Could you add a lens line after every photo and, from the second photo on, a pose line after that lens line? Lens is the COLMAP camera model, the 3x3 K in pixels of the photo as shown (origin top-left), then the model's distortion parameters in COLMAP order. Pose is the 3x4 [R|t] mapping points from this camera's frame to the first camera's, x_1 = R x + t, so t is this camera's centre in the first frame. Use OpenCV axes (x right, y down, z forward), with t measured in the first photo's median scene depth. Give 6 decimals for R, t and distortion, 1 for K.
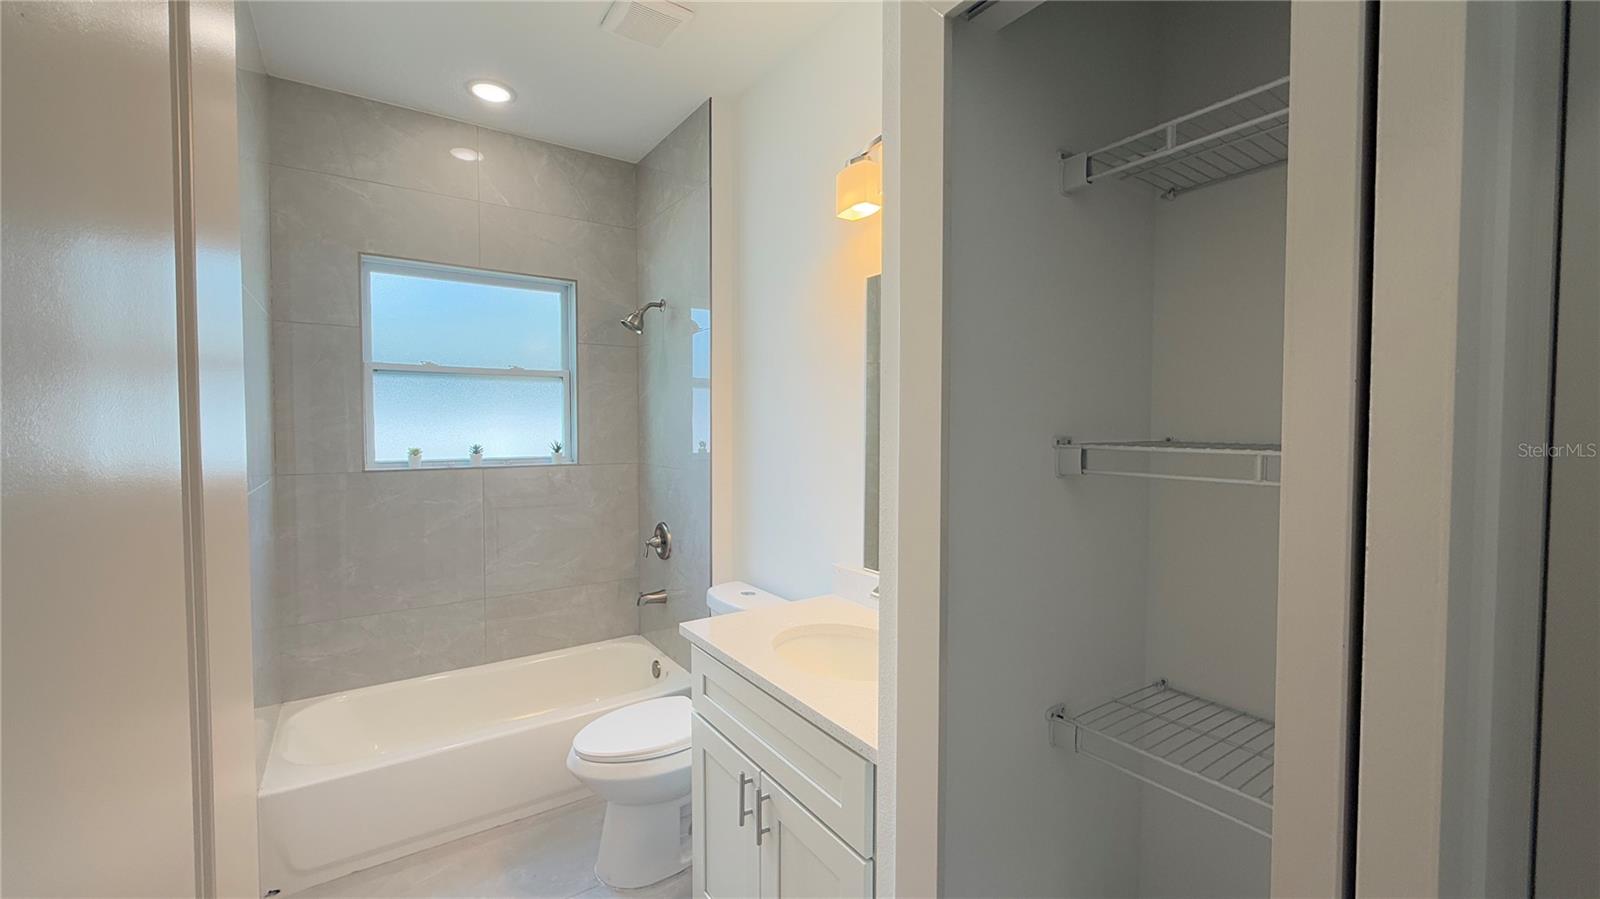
lens RADIAL K [[636.7, 0, 789.4], [0, 636.7, 449.2], [0, 0, 1]] dist [-0.000284, -0.000255]
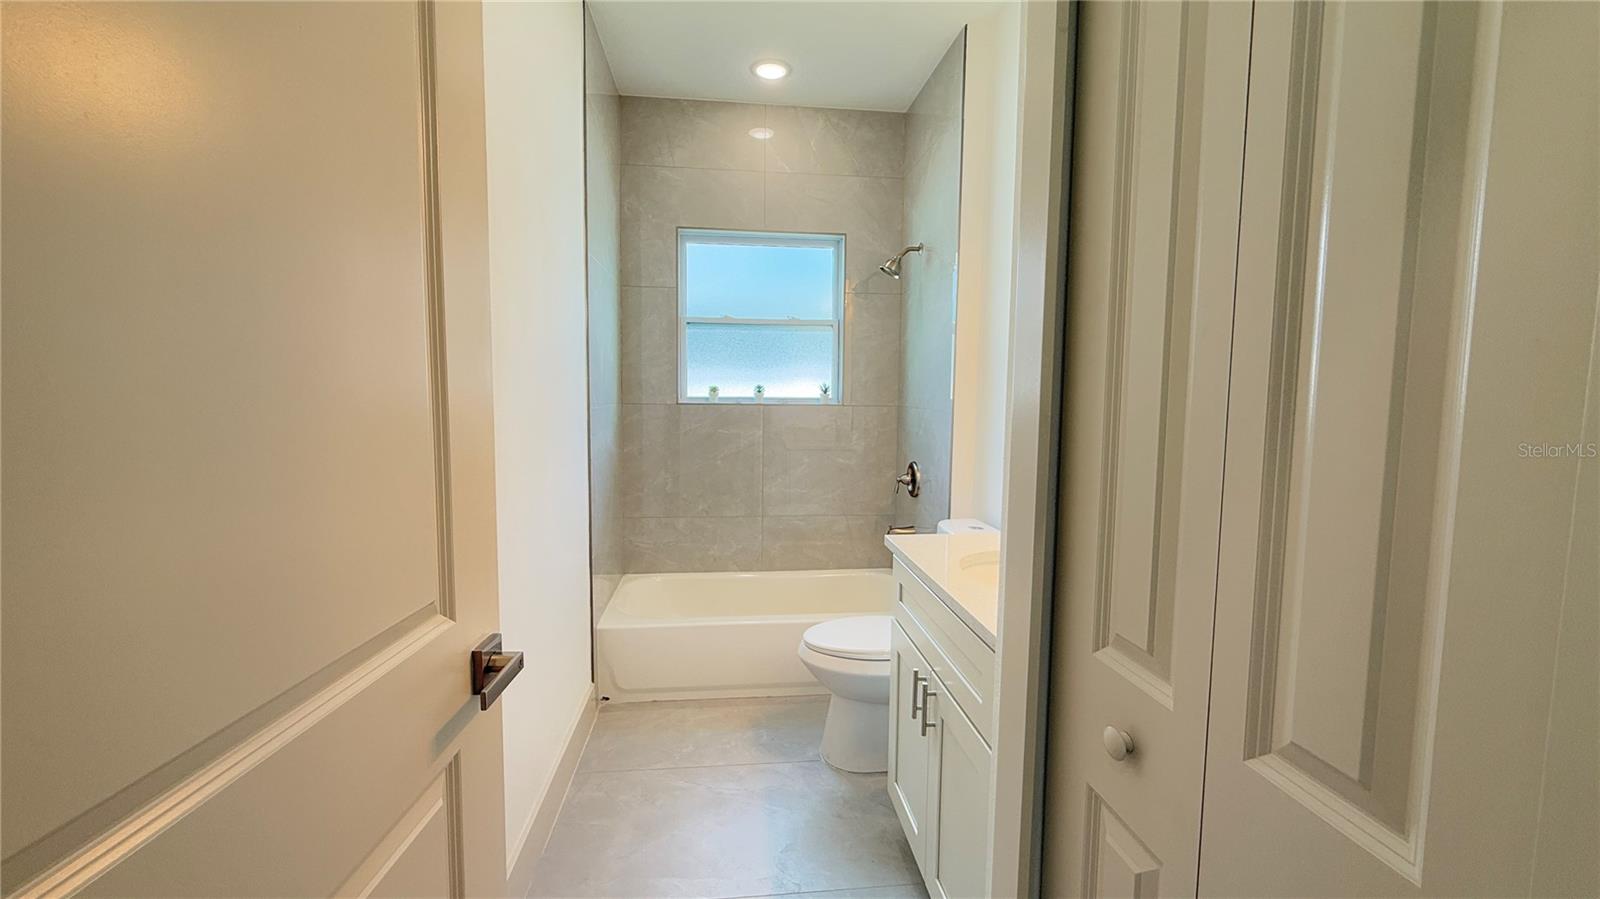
lens RADIAL K [[636.7, 0, 795.4], [0, 636.7, 450.8], [0, 0, 1]] dist [-0.000284, -0.000255]
pose [[0.884697, 0.050101, -0.463466, 0.119001], [-0.027487, 0.998084, 0.055424, 0.048665], [0.465355, -0.036294, 0.884380, -0.009153]]
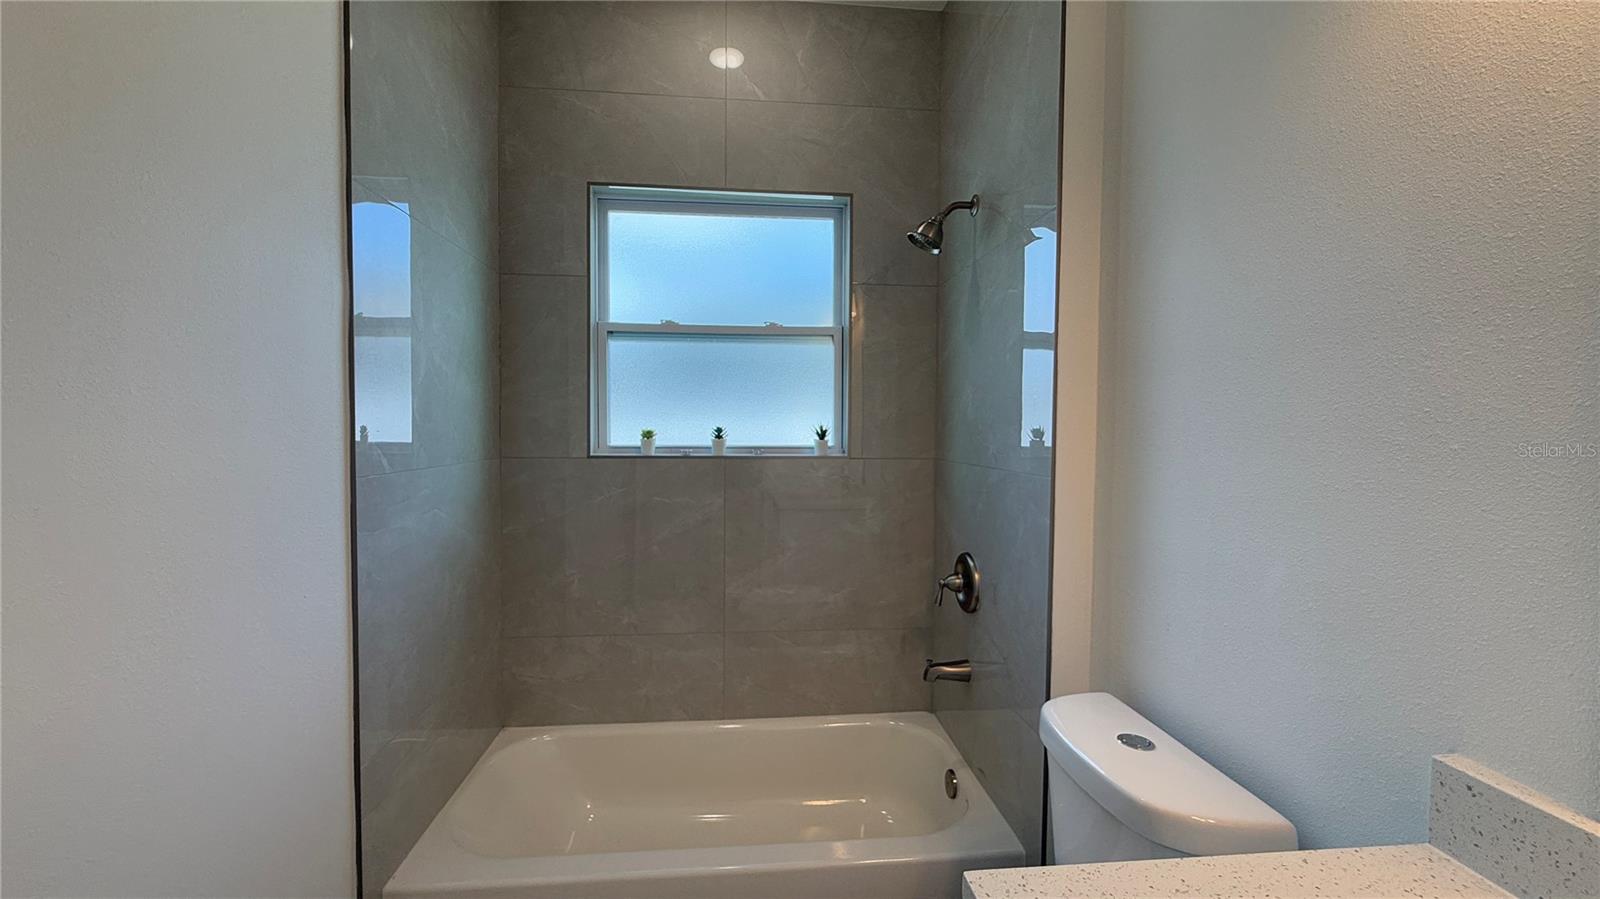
lens RADIAL K [[636.7, 0, 794.2], [0, 636.7, 448.5], [0, 0, 1]] dist [-0.000284, -0.000255]
pose [[0.877069, 0.020136, -0.479942, -0.053389], [-0.024056, 0.999709, -0.002018, 0.018749], [0.479762, 0.013316, 0.877298, 0.393517]]
